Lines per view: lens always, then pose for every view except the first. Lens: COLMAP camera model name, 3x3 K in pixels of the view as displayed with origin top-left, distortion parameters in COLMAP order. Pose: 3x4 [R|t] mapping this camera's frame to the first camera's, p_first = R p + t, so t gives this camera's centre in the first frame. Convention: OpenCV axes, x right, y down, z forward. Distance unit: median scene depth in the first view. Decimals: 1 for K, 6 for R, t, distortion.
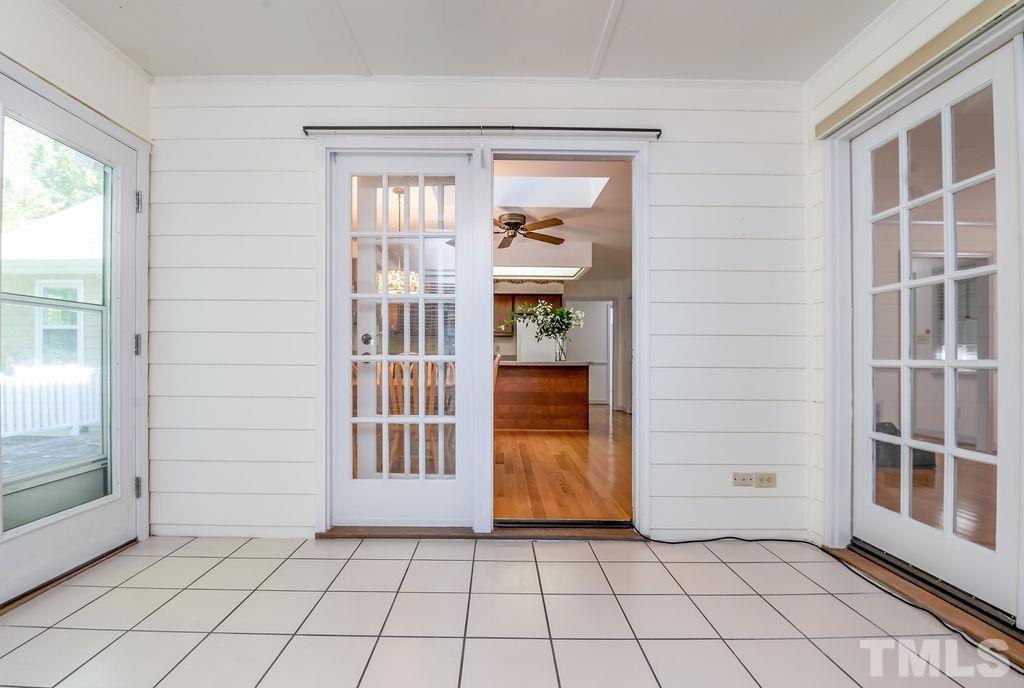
lens RADIAL K [[483.4, 0, 510.4], [0, 483.4, 360.1], [0, 0, 1]] dist [-0.021569, -0.000424]
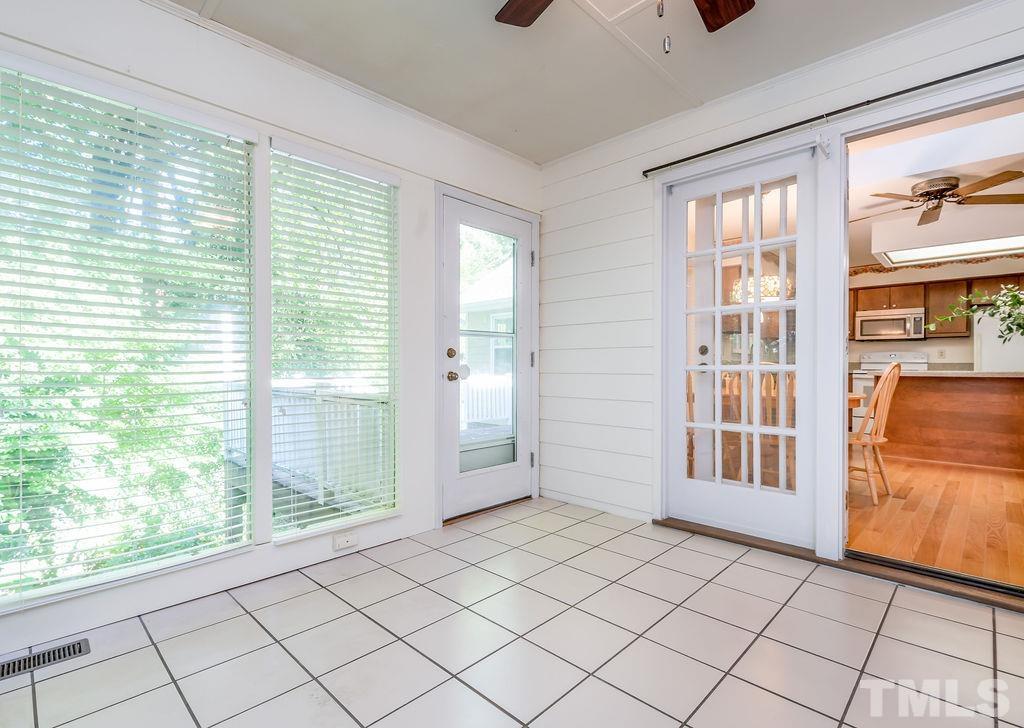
lens RADIAL K [[491.8, 0, 512.0], [0, 491.8, 364.0], [0, 0, 1]] dist [0.010974, 0.000077]
pose [[0.728970, -0.010799, -0.684460, 0.150939], [0.002098, 0.999906, -0.013542, 0.000799], [0.684542, 0.008435, 0.728924, -0.094932]]
